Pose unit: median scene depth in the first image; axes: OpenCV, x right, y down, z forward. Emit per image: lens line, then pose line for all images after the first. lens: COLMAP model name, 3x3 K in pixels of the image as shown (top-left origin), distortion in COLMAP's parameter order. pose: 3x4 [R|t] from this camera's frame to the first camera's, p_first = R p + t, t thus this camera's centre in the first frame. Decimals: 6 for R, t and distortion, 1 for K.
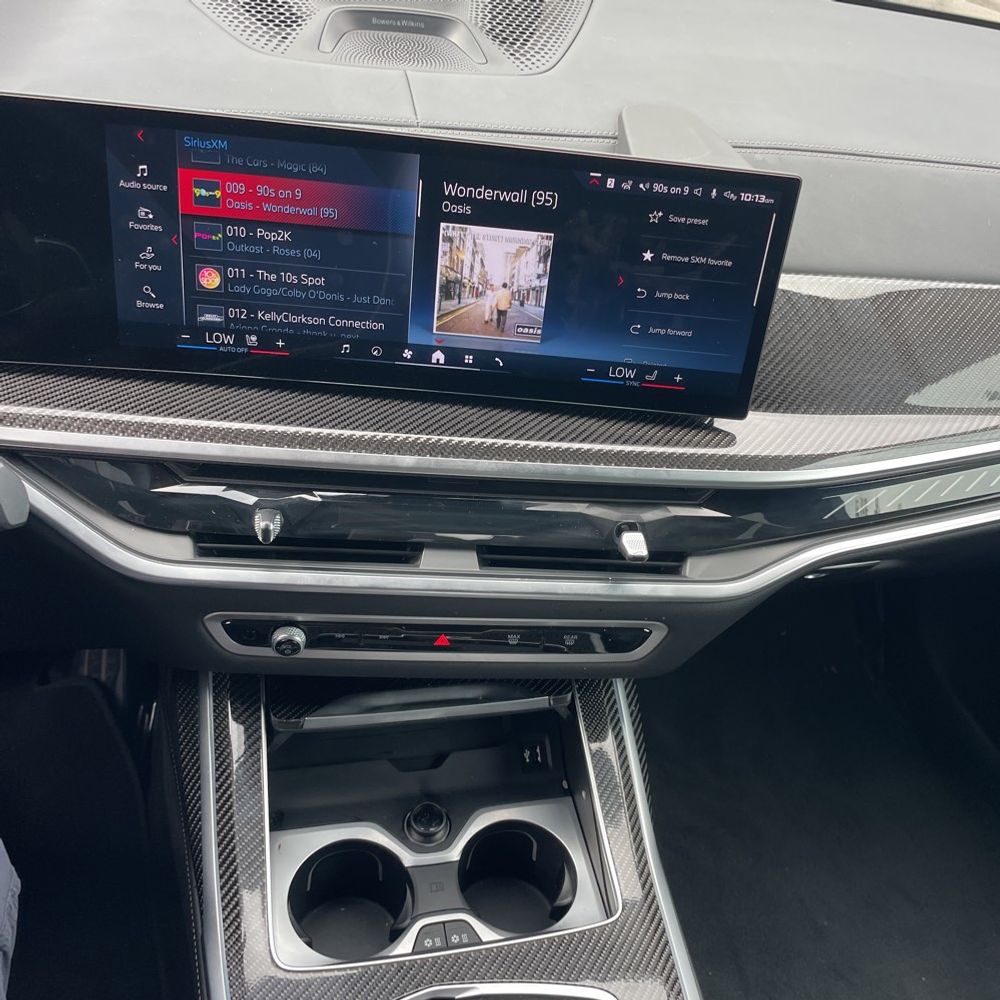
lens RADIAL K [[1014.4, 0, 510.6], [0, 1014.4, 503.7], [0, 0, 1]] dist [0.080999, -0.112321]
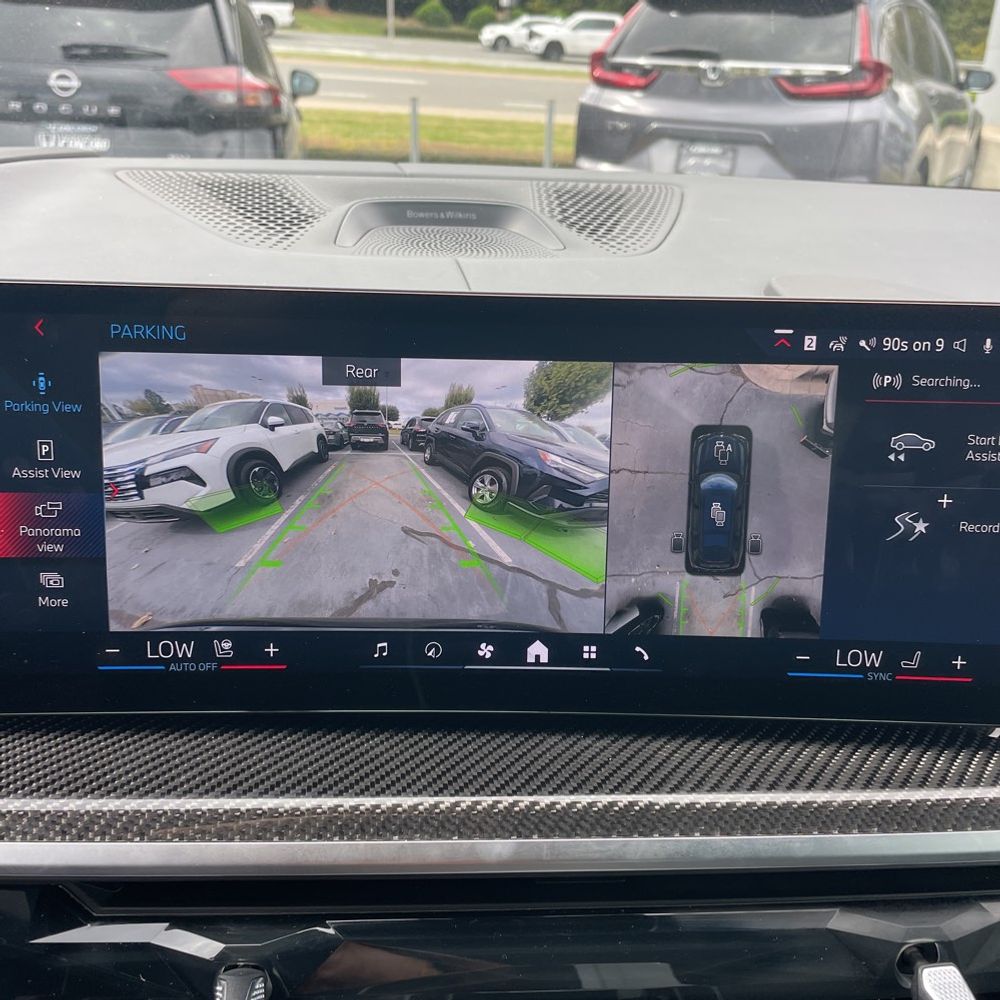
lens RADIAL K [[1033.2, 0, 492.6], [0, 1033.2, 489.3], [0, 0, 1]] dist [0.100059, -0.163642]
pose [[0.995571, -0.080109, -0.049193, -0.060724], [0.061510, 0.950826, -0.303555, -0.054513], [0.071091, 0.299185, 0.951543, 0.404728]]
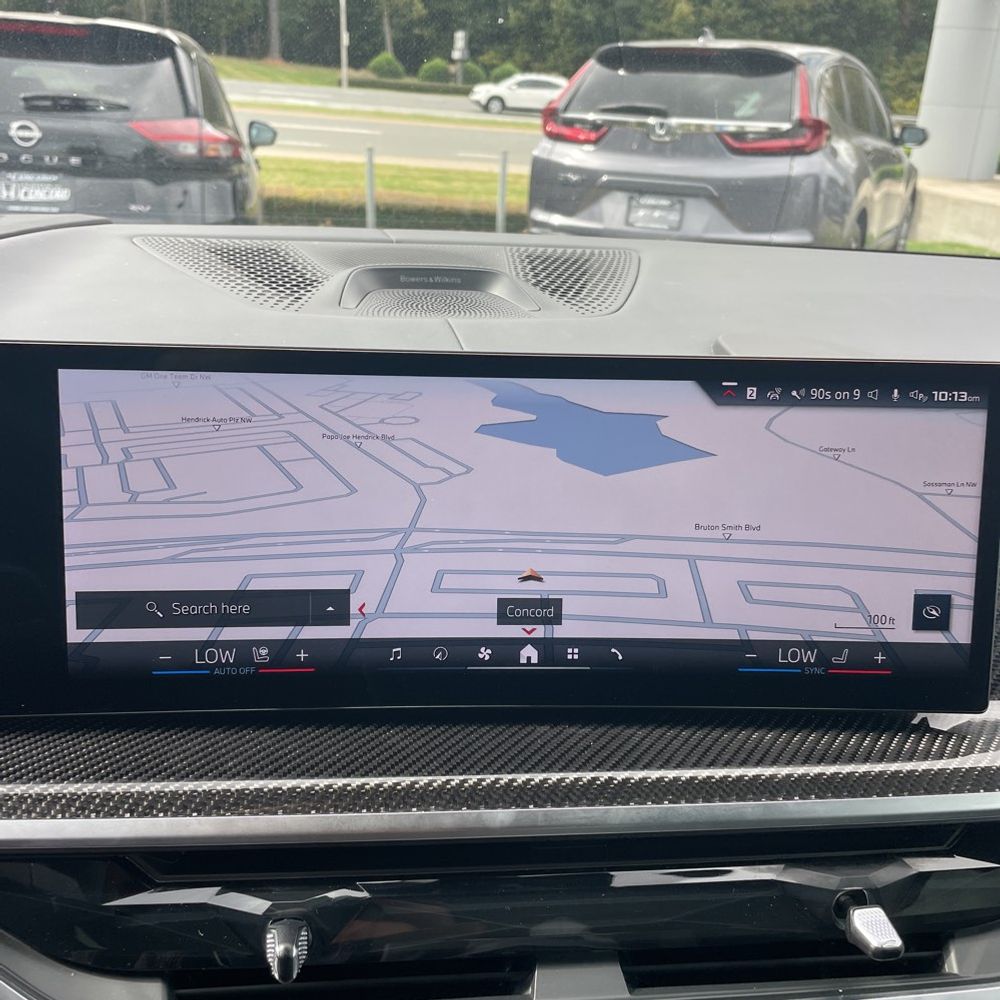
lens RADIAL K [[1033.2, 0, 492.6], [0, 1033.2, 489.3], [0, 0, 1]] dist [0.100059, -0.163642]
pose [[0.996006, -0.089243, -0.002632, -0.084631], [0.083055, 0.936957, -0.339432, -0.012968], [0.032758, 0.337858, 0.940627, 0.301956]]
